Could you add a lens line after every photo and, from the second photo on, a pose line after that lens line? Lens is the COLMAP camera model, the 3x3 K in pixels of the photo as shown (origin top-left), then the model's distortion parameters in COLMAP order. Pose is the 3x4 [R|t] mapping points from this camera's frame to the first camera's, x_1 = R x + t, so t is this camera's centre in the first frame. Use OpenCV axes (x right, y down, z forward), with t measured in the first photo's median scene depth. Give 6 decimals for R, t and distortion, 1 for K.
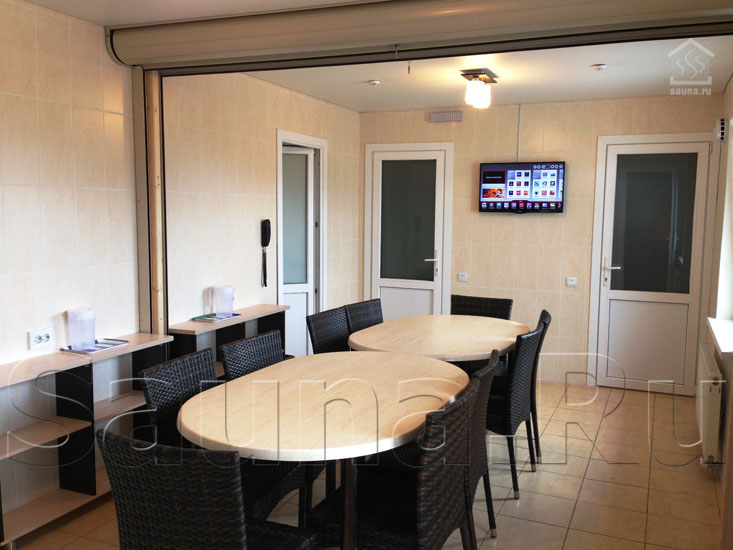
lens RADIAL K [[673.1, 0, 368.4], [0, 673.1, 277.4], [0, 0, 1]] dist [0.115545, -0.155544]
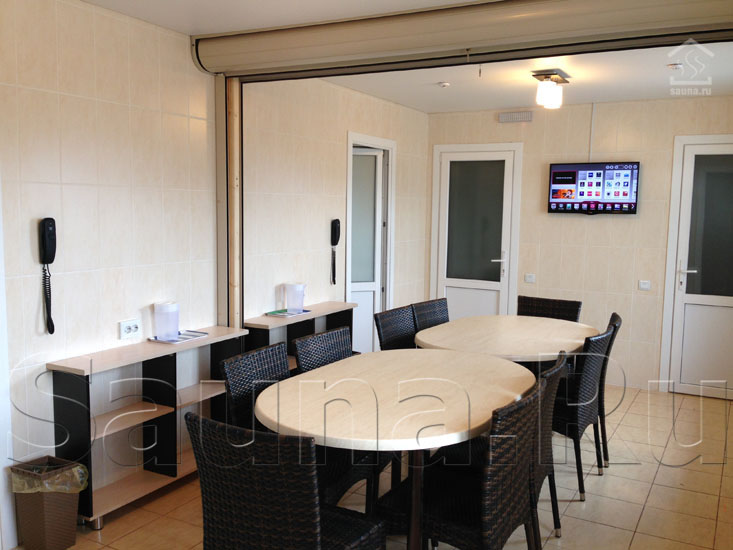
lens RADIAL K [[673.1, 0, 368.4], [0, 673.1, 277.4], [0, 0, 1]] dist [0.115545, -0.155544]
pose [[0.995366, 0.016039, -0.094812, -0.002973], [-0.015953, 0.999871, 0.001659, 0.000450], [0.094826, -0.000139, 0.995494, -0.016429]]
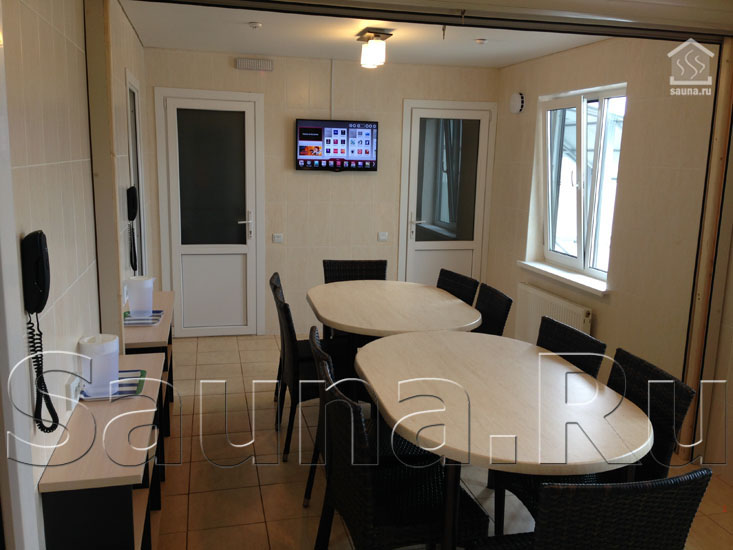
lens RADIAL K [[673.1, 0, 368.4], [0, 673.1, 277.4], [0, 0, 1]] dist [0.115545, -0.155544]
pose [[0.795043, -0.104955, 0.597404, -0.388040], [0.049879, 0.992893, 0.108056, -0.048716], [-0.604499, -0.056112, 0.794627, 0.180716]]
